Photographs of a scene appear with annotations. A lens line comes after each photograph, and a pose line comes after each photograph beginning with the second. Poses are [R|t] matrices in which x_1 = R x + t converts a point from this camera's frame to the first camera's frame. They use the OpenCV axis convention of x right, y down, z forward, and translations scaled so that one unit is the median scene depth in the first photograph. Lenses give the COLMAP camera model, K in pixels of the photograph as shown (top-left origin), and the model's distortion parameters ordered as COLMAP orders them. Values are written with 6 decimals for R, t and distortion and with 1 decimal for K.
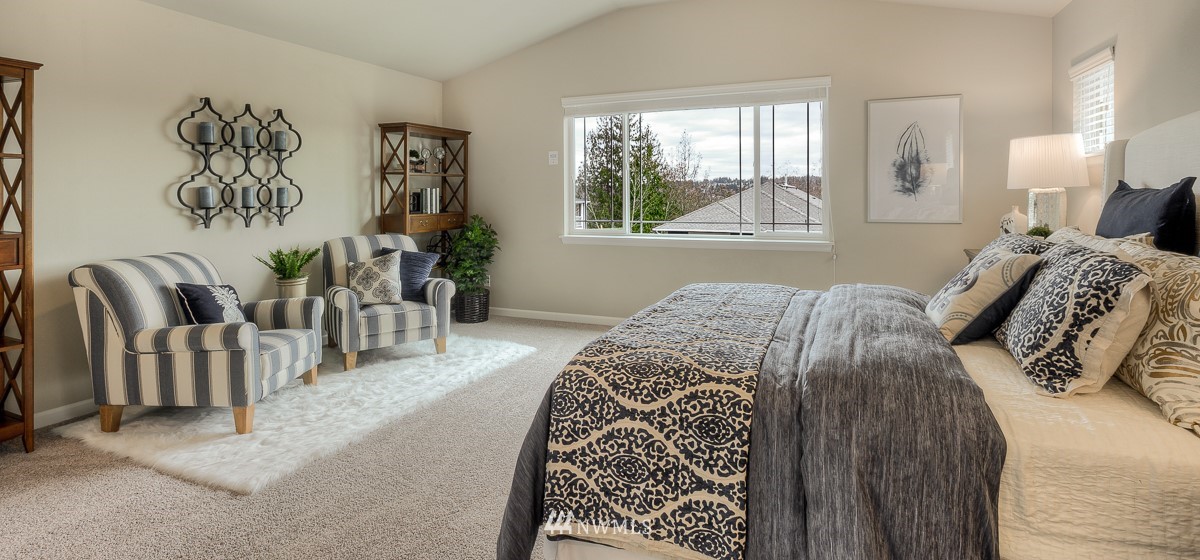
lens RADIAL K [[568.9, 0, 610.6], [0, 568.9, 205.6], [0, 0, 1]] dist [-0.007745, -0.000214]
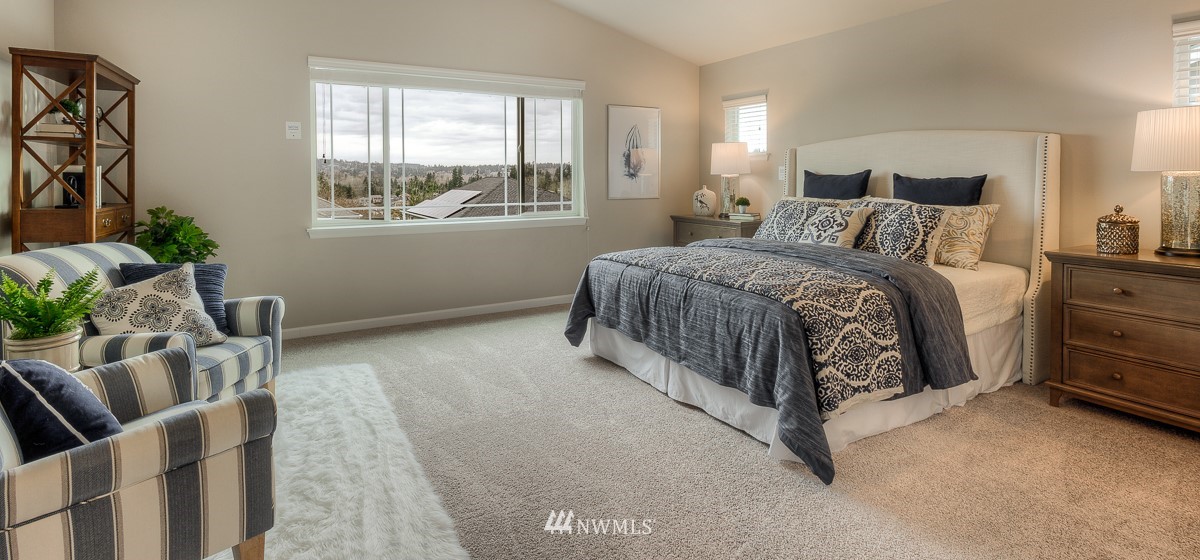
lens RADIAL K [[568.9, 0, 610.6], [0, 568.9, 205.6], [0, 0, 1]] dist [-0.007745, -0.000214]
pose [[0.591841, -0.034939, 0.805297, -1.496509], [0.015542, 0.999369, 0.031937, 0.004163], [-0.805905, -0.006386, 0.592011, 0.601725]]
